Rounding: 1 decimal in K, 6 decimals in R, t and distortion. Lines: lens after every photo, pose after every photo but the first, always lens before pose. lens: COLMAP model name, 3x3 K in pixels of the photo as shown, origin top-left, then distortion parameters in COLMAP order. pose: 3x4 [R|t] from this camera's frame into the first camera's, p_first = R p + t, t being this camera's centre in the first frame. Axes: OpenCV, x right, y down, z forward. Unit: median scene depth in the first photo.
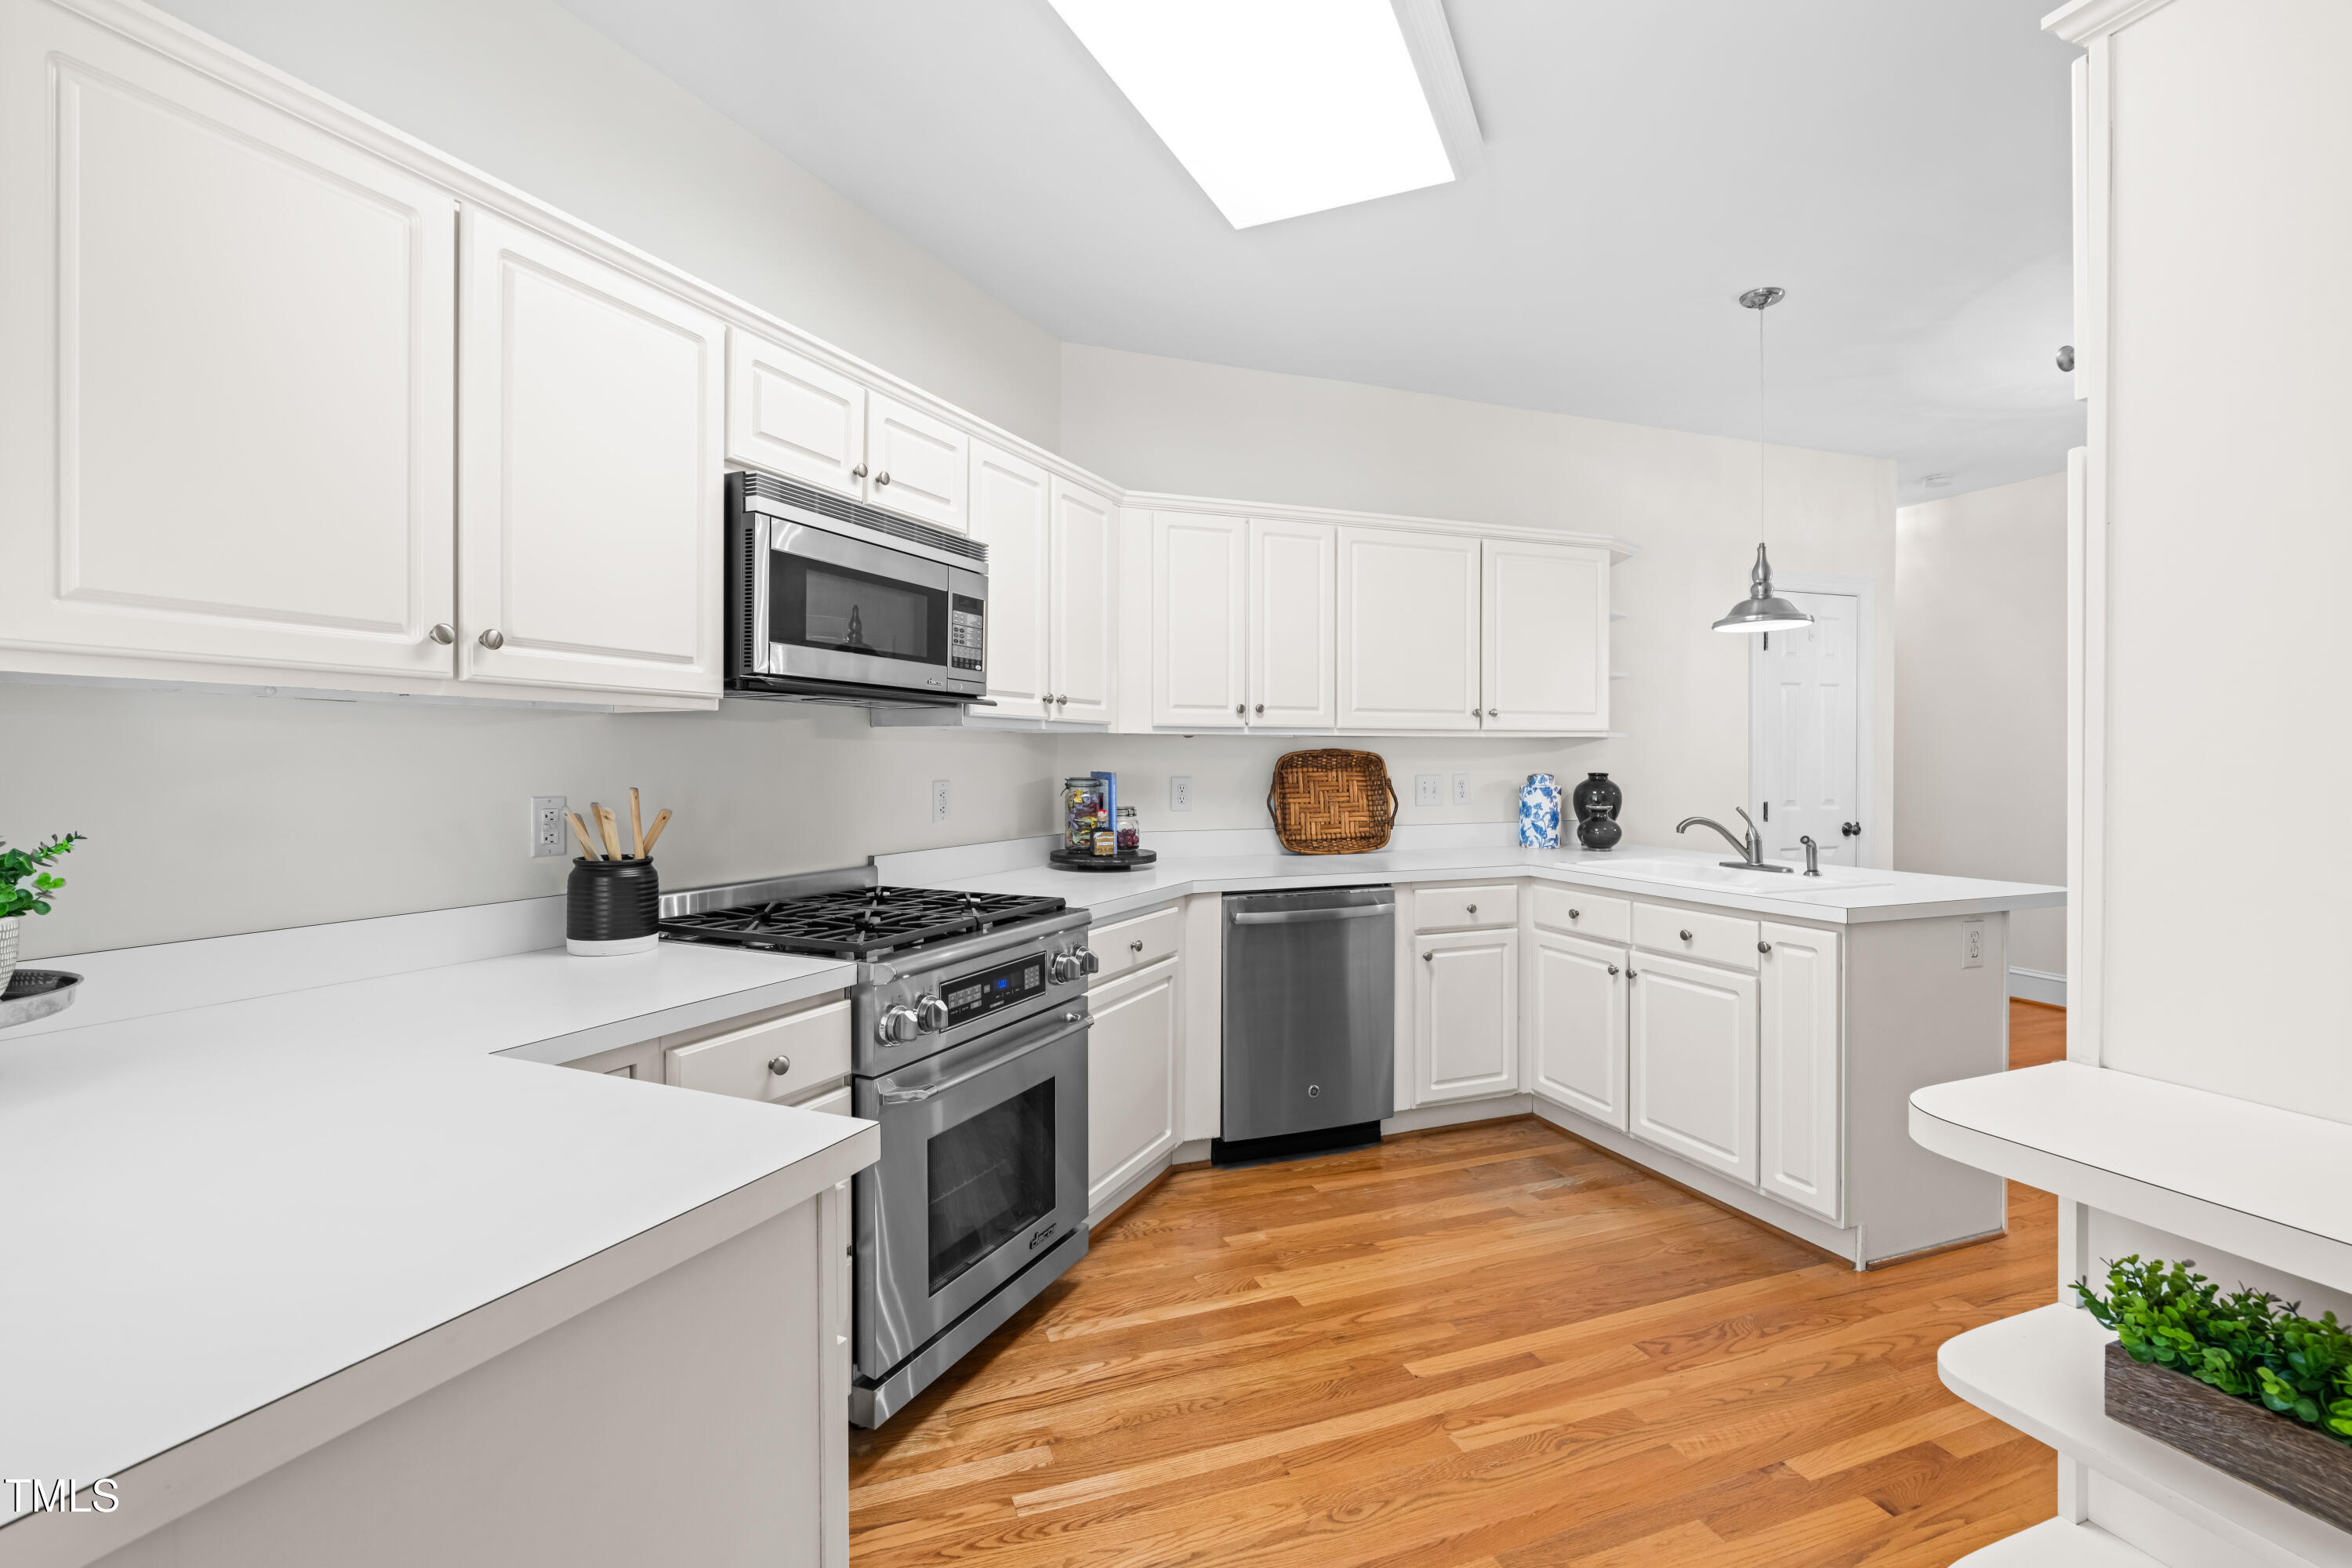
lens RADIAL K [[1070.6, 0, 1174.0], [0, 1070.6, 764.6], [0, 0, 1]] dist [-0.001633, 0.000122]
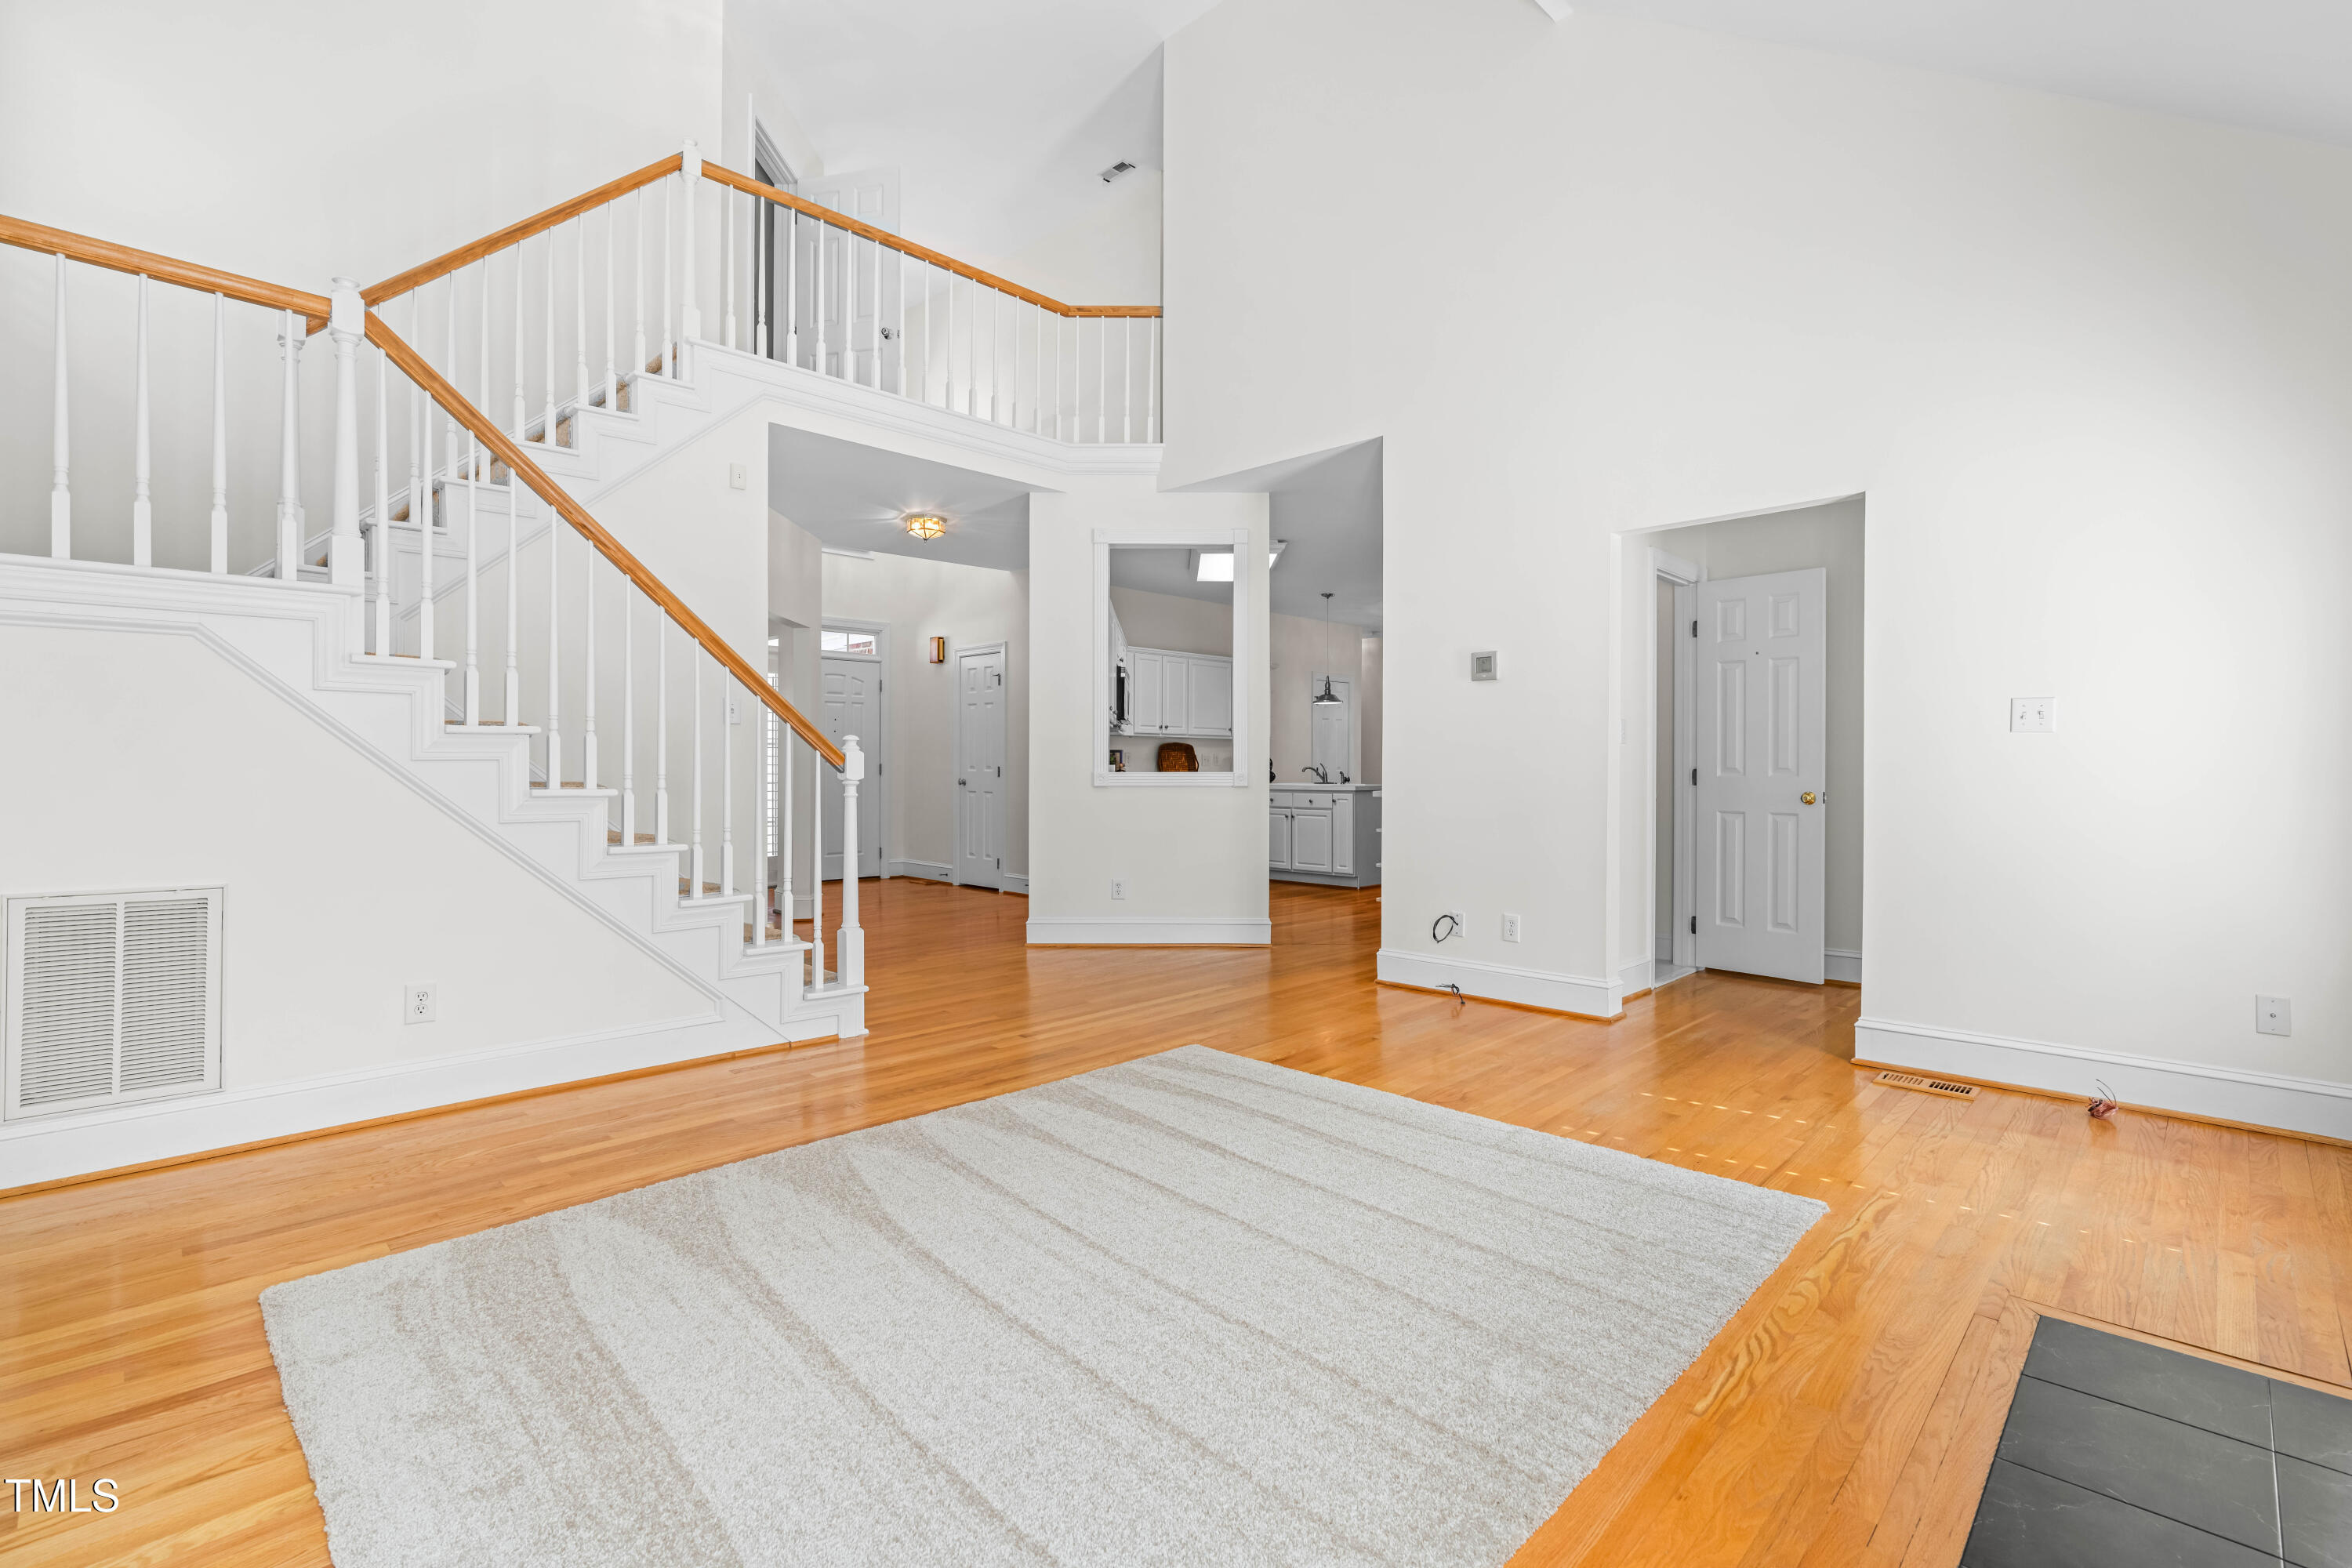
lens RADIAL K [[1070.6, 0, 1174.0], [0, 1070.6, 764.6], [0, 0, 1]] dist [-0.001633, 0.000122]
pose [[0.907914, 0.001055, 0.419155, -1.111026], [-0.000509, 0.999999, -0.001415, 0.047414], [-0.419156, 0.001071, 0.907913, -1.562270]]
